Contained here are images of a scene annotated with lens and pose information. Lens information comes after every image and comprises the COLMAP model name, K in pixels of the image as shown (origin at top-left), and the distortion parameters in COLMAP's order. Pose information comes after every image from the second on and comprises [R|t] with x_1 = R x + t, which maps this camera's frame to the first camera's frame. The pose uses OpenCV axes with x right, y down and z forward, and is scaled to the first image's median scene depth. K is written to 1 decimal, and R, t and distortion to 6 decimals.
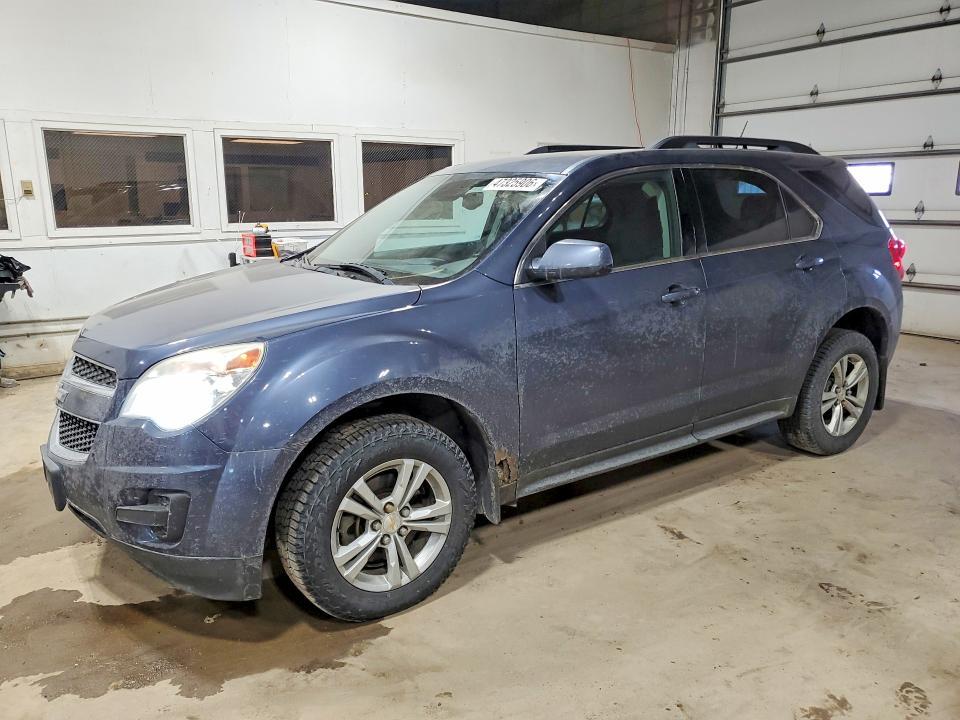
lens RADIAL K [[707.4, 0, 480.0], [0, 707.4, 360.0], [0, 0, 1]] dist [0.007847, 0.006236]
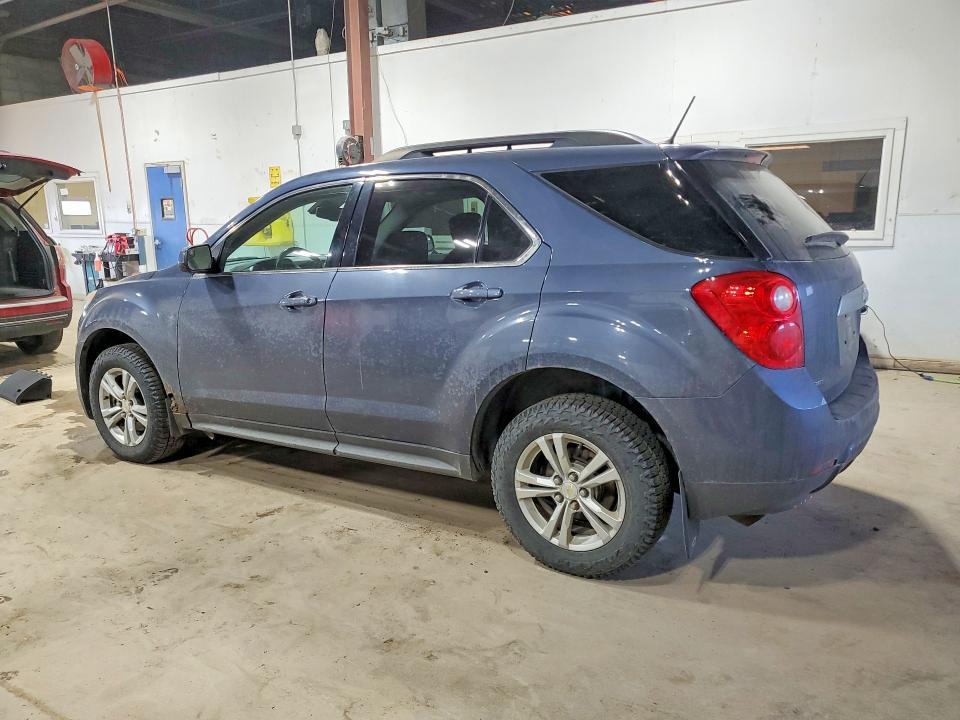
lens RADIAL K [[716.1, 0, 480.0], [0, 716.1, 360.0], [0, 0, 1]] dist [-0.004863, 0.002547]
pose [[0.434112, 0.179678, -0.882759, 1.400303], [-0.186157, 0.976650, 0.107242, -0.176943], [0.881415, 0.117777, 0.457424, 0.765971]]
